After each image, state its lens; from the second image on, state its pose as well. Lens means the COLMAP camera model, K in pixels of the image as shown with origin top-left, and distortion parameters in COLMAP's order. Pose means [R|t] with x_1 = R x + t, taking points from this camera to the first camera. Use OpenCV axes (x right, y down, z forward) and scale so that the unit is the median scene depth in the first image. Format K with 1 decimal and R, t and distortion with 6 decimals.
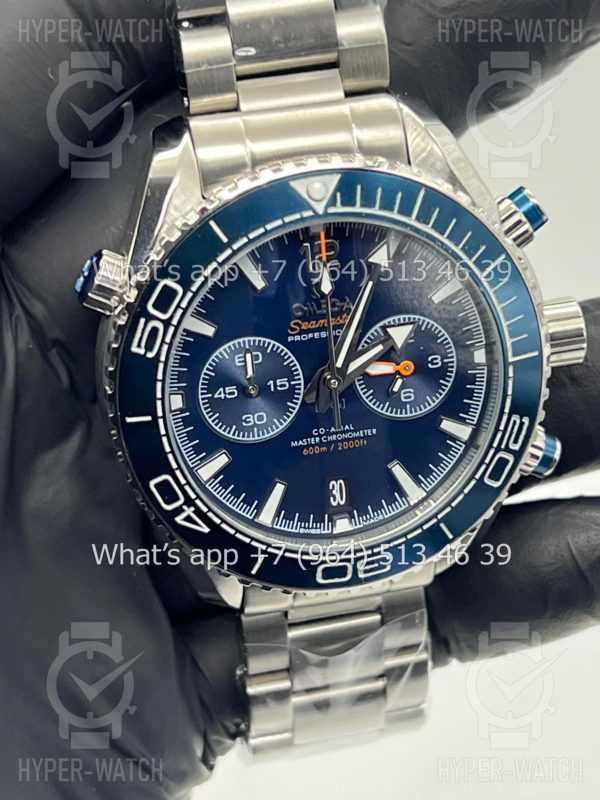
lens RADIAL K [[1810.2, 0, 300.0], [0, 1810.2, 400.0], [0, 0, 1]] dist [0.047606, -0.084348]
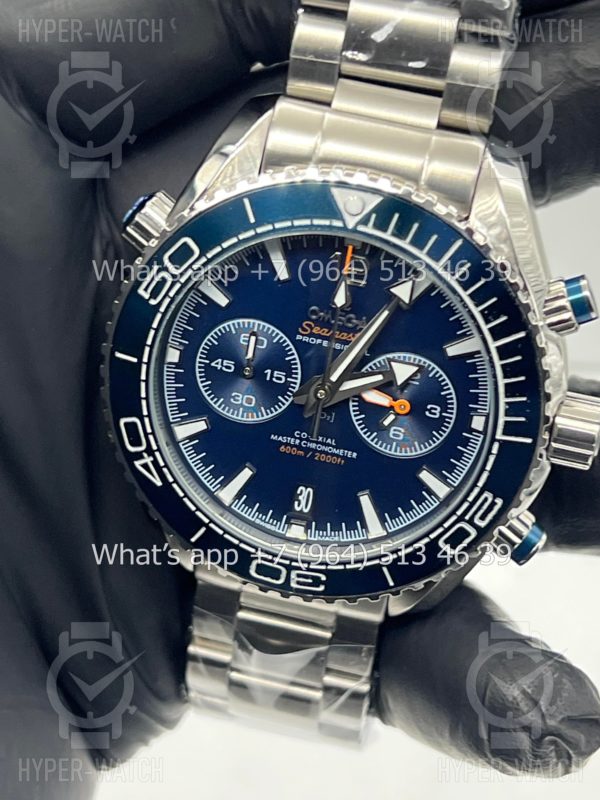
lens RADIAL K [[1810.2, 0, 300.0], [0, 1810.2, 400.0], [0, 0, 1]] dist [0.047606, -0.084348]
pose [[0.896442, 0.357311, -0.262146, 0.269551], [-0.352908, 0.933370, 0.065394, -0.066841], [0.268045, 0.033892, 0.962810, 0.033944]]
